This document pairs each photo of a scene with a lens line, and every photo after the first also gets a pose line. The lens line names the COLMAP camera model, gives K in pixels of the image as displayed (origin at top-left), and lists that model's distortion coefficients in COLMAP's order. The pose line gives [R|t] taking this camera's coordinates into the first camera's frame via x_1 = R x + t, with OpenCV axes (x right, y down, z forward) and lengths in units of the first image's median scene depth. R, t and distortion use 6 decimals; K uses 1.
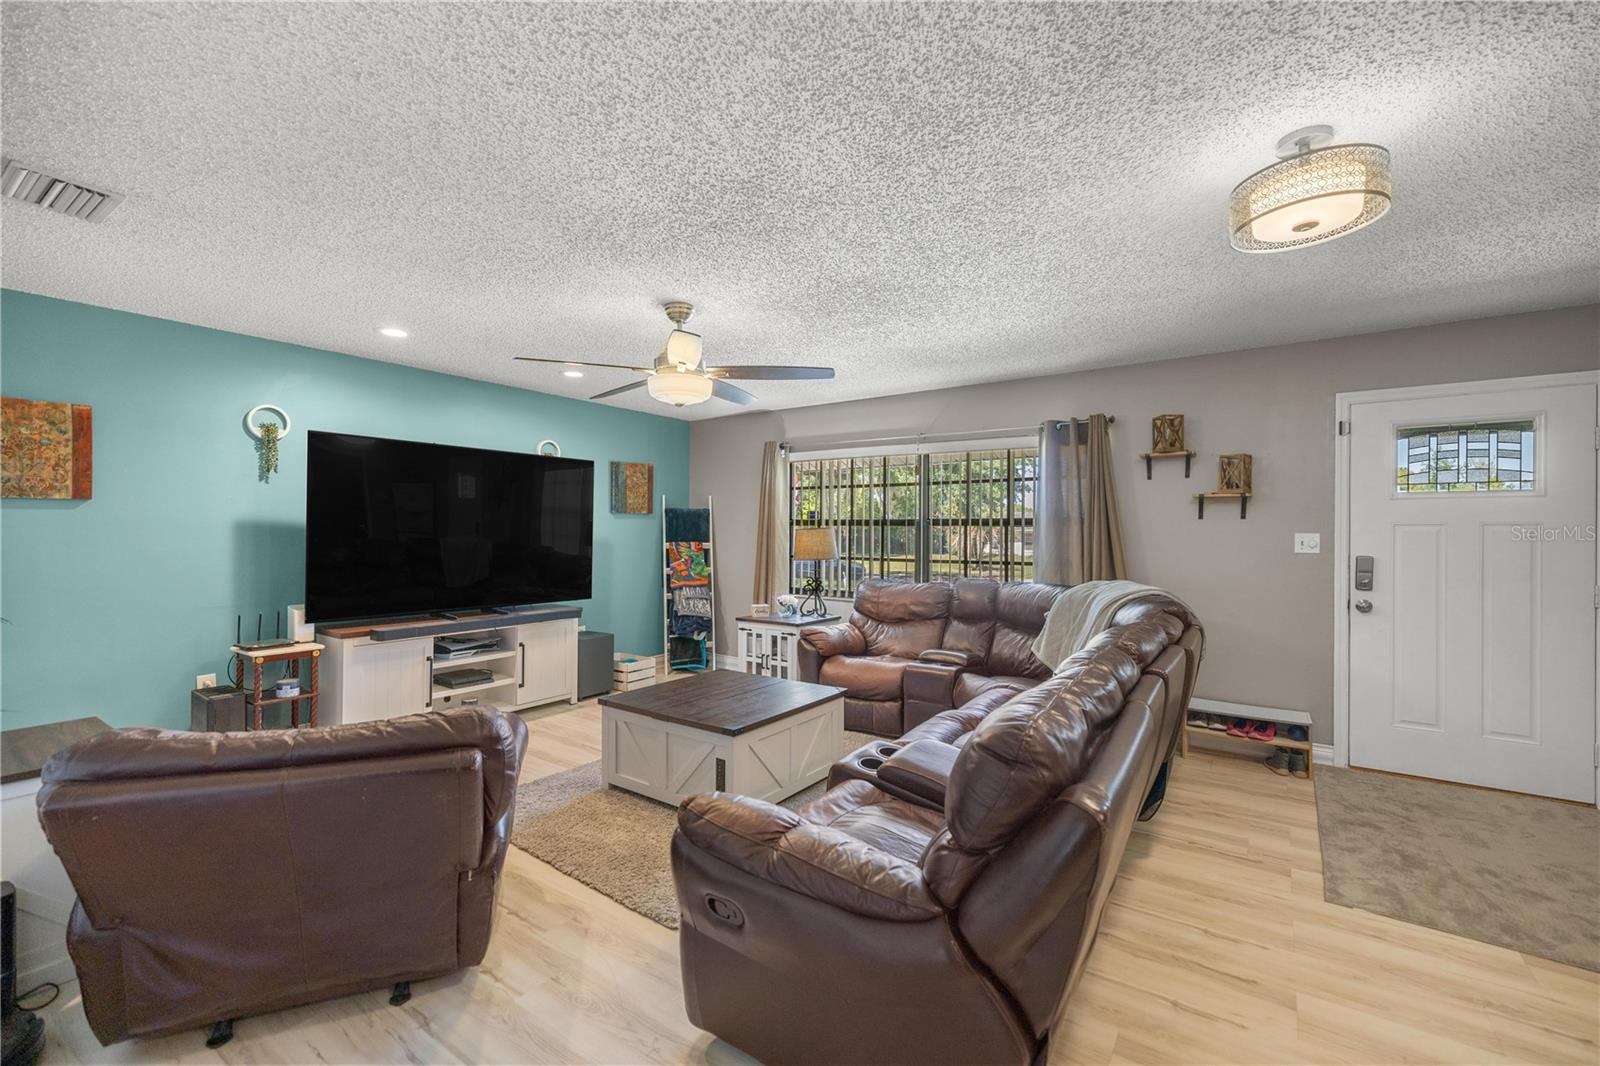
lens RADIAL K [[664.0, 0, 800.0], [0, 664.0, 533.0], [0, 0, 1]] dist [0.000051, -0.000135]
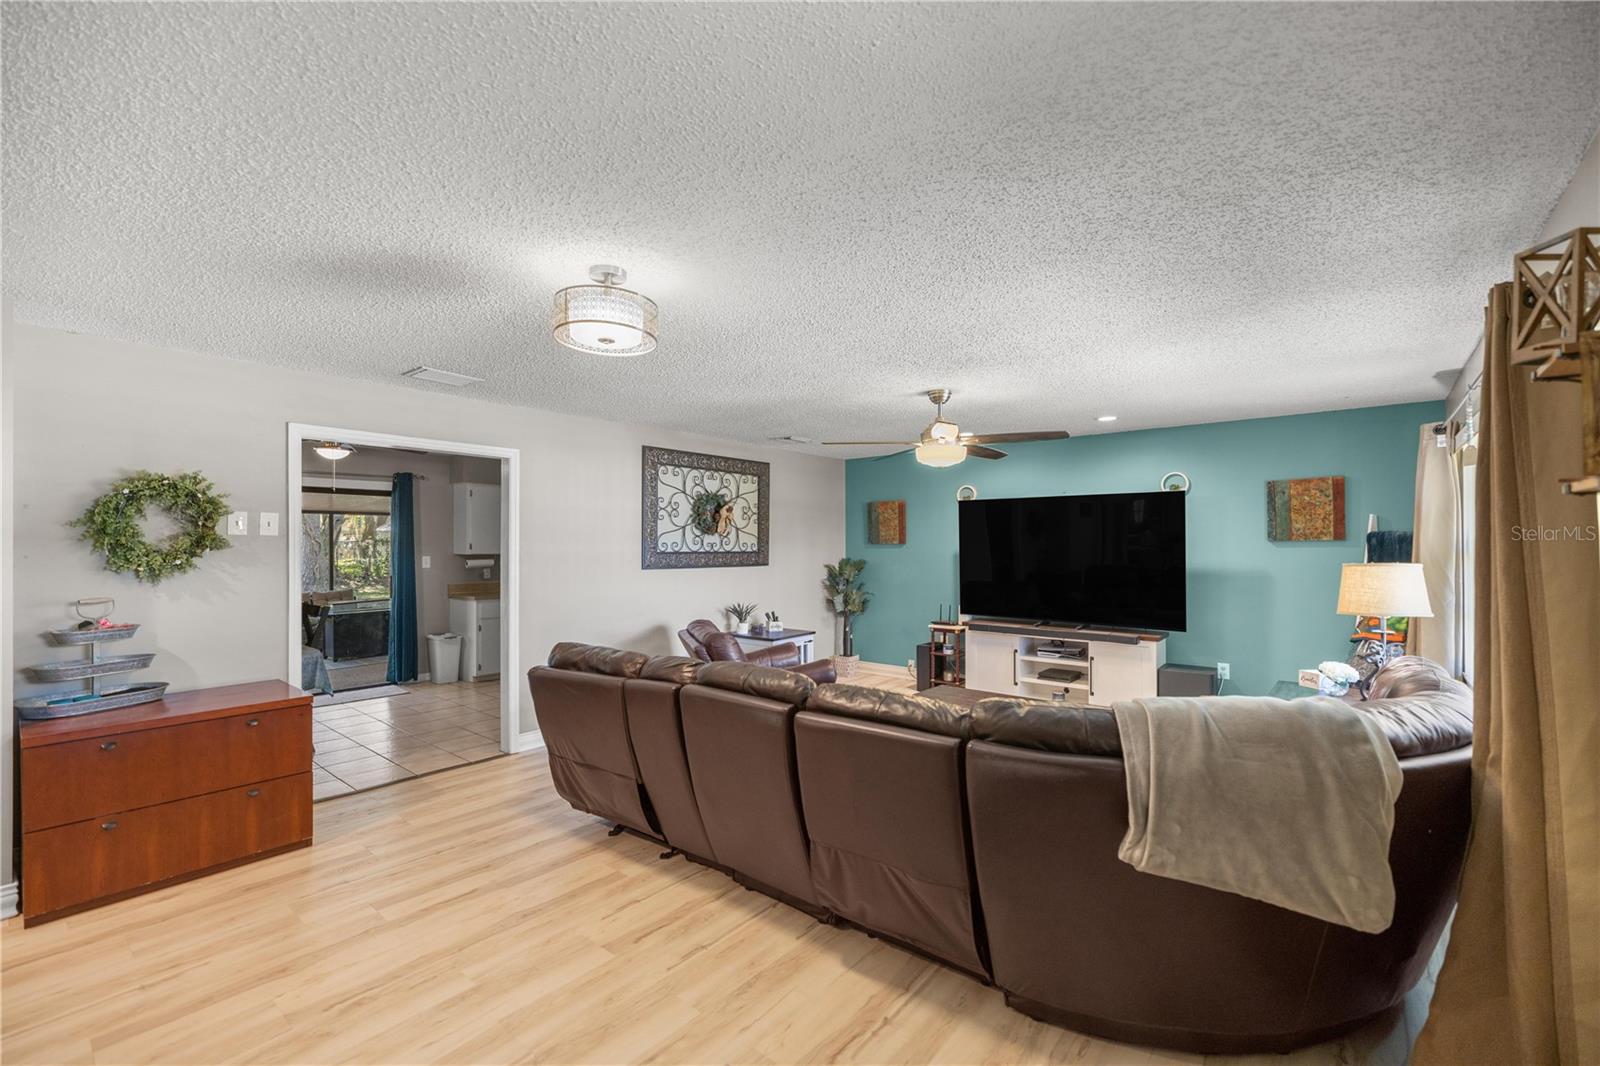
lens RADIAL K [[664.0, 0, 800.0], [0, 664.0, 533.0], [0, 0, 1]] dist [0.000051, -0.000135]
pose [[-0.066258, -0.022079, -0.997558, 0.880792], [0.000110, 0.999755, -0.022135, -0.030238], [0.997802, -0.001577, -0.066240, 0.634836]]
